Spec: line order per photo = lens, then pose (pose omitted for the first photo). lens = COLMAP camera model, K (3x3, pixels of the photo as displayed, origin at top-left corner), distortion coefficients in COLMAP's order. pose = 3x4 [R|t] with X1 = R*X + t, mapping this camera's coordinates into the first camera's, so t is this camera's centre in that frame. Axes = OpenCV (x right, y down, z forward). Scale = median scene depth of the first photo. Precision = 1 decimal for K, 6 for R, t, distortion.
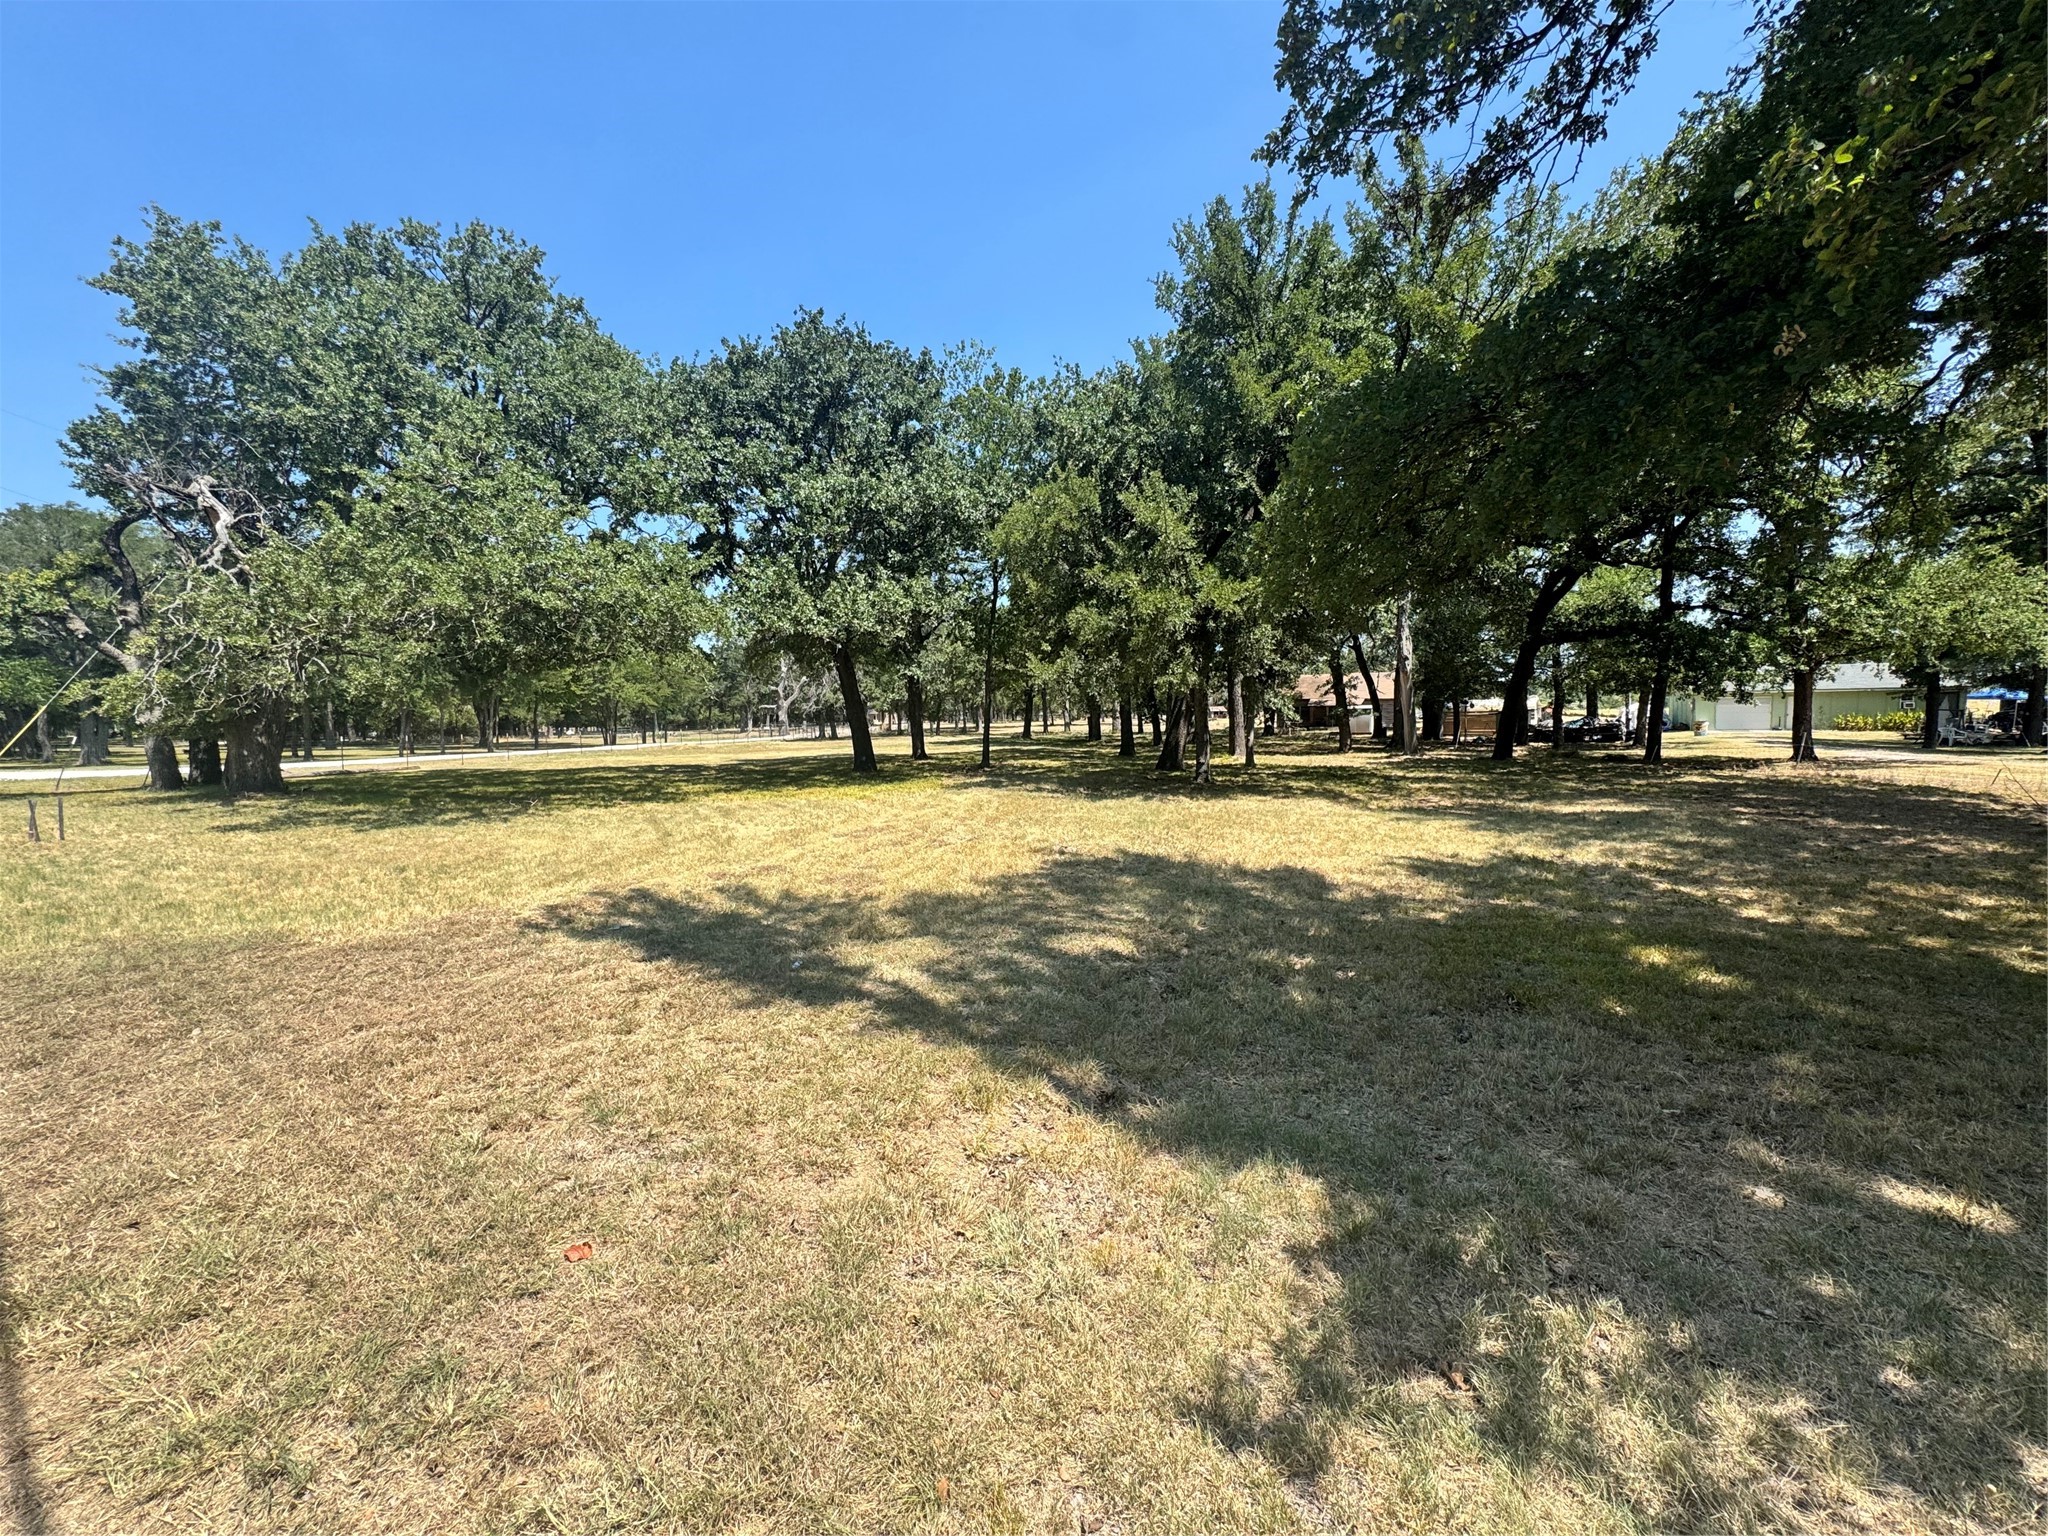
lens RADIAL K [[809.7, 0, 1021.2], [0, 809.7, 765.7], [0, 0, 1]] dist [0.000579, -0.000320]
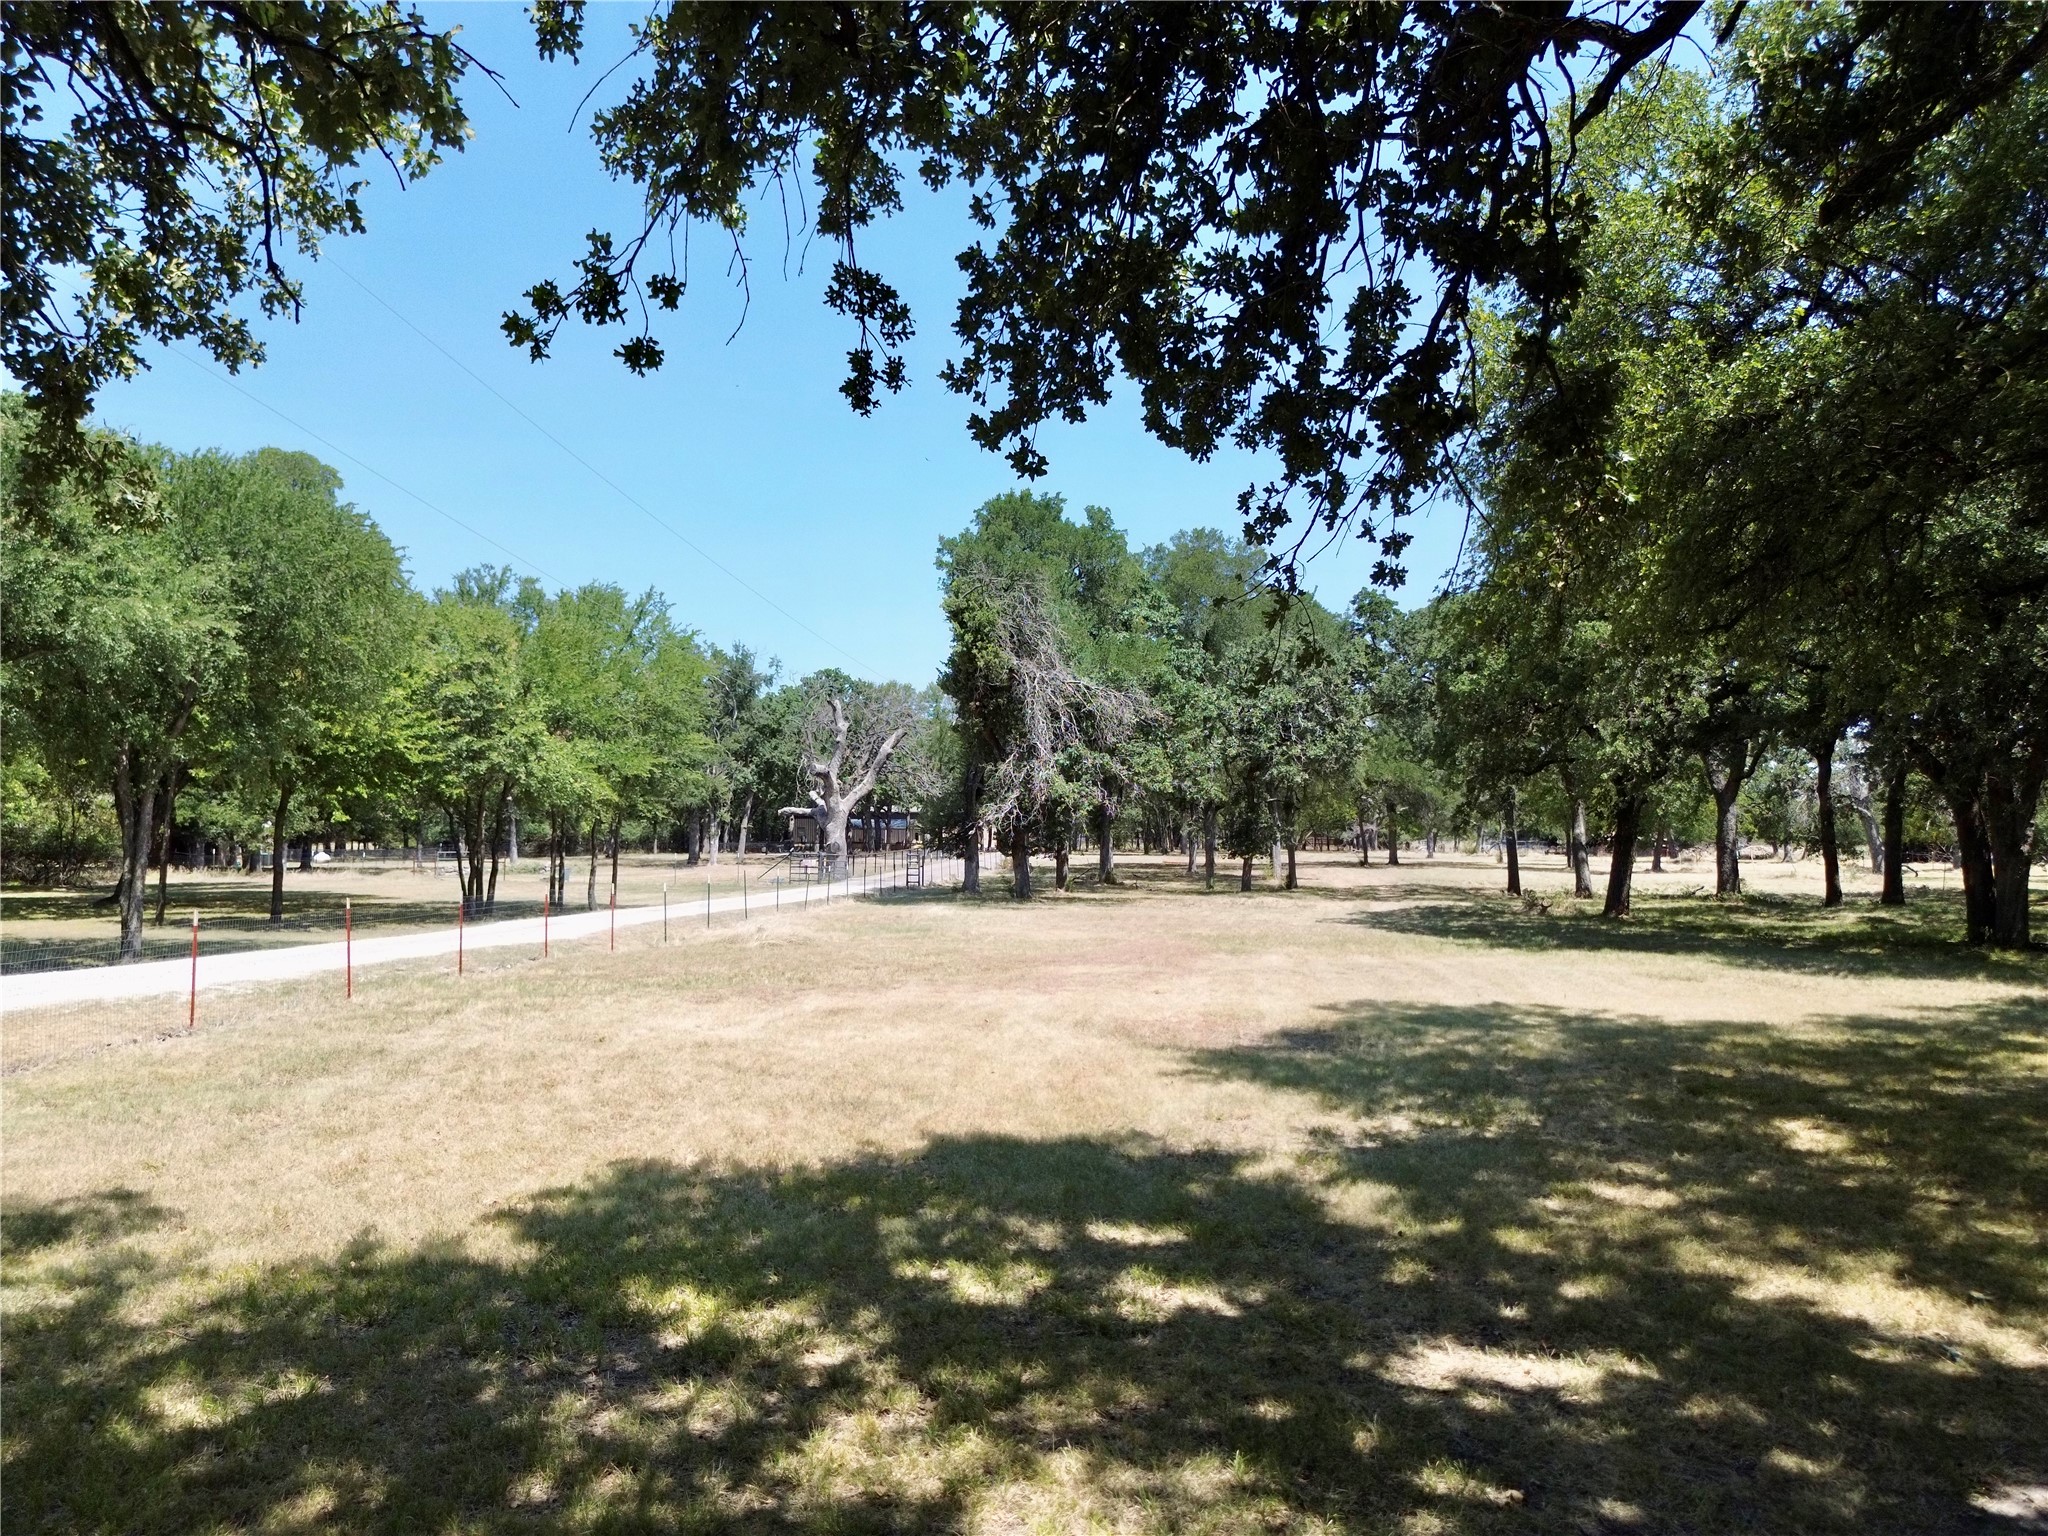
lens RADIAL K [[1429.9, 0, 1024.0], [0, 1429.9, 768.0], [0, 0, 1]] dist [0.046739, -0.051730]
pose [[0.998879, 0.020127, -0.042848, -0.676288], [-0.024560, 0.994105, -0.105603, -0.076901], [0.040470, 0.106537, 0.993485, 1.058908]]
